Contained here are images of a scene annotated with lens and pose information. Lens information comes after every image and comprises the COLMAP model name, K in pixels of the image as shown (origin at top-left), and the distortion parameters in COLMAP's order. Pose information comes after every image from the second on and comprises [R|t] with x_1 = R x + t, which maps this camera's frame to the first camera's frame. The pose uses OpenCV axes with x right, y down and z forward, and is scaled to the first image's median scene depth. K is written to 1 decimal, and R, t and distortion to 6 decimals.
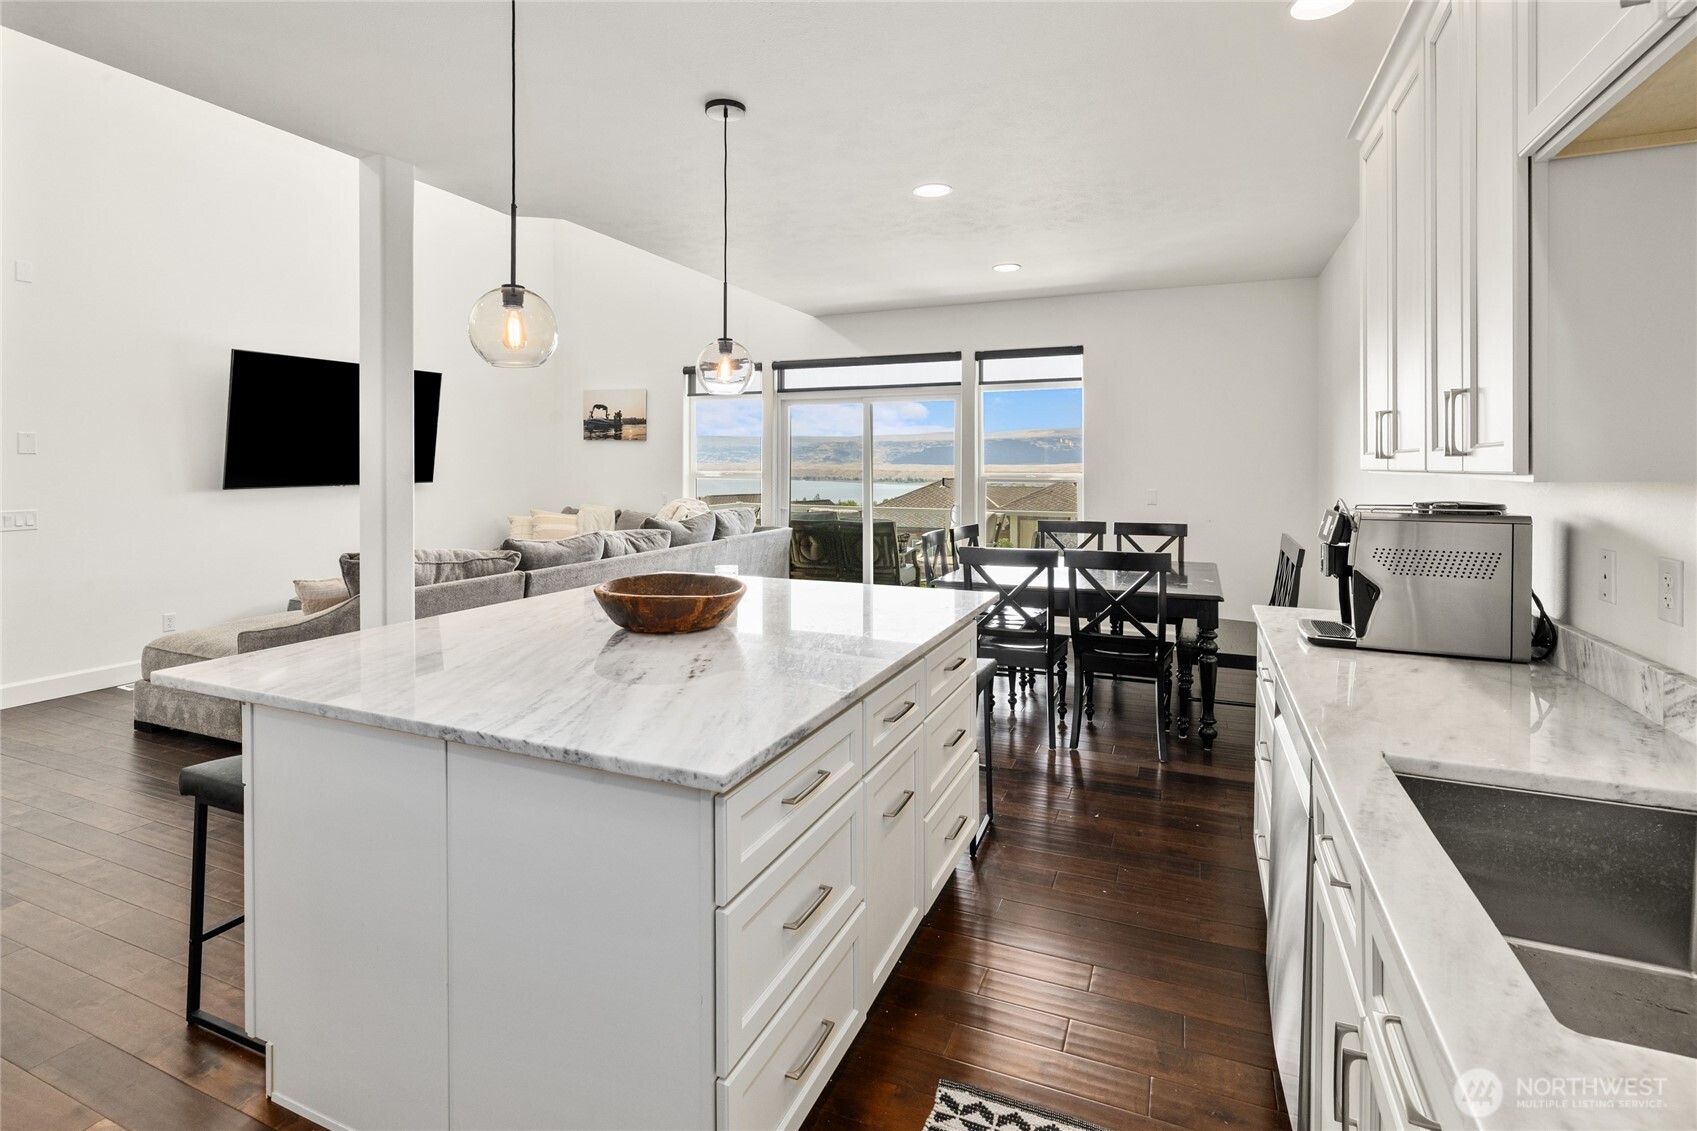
lens RADIAL K [[845.3, 0, 887.0], [0, 845.3, 467.7], [0, 0, 1]] dist [0.003793, -0.000195]
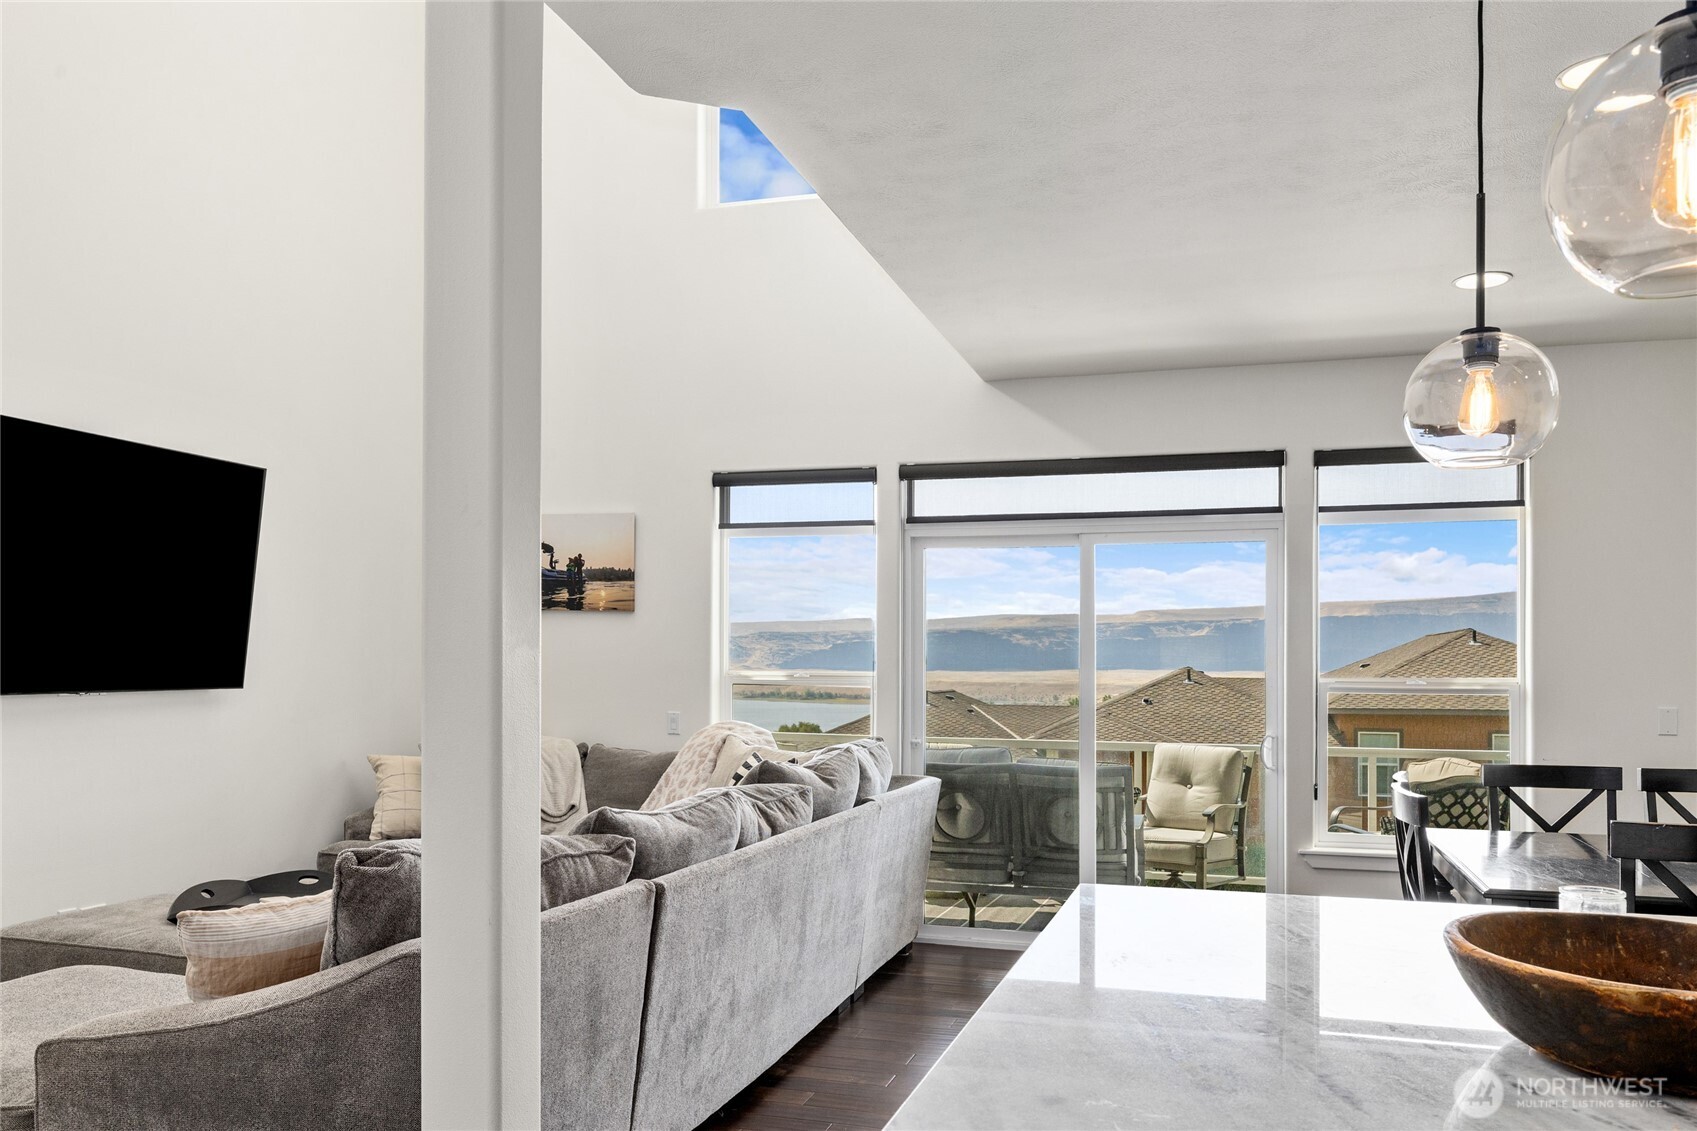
lens RADIAL K [[1331.4, 0, 867.2], [0, 1331.4, 679.6], [0, 0, 1]] dist [0.004633, 0.002982]
pose [[0.993609, 0.005689, 0.112737, -0.254319], [-0.005916, 0.999981, 0.001678, 0.008176], [-0.112725, -0.002334, 0.993623, 0.178710]]
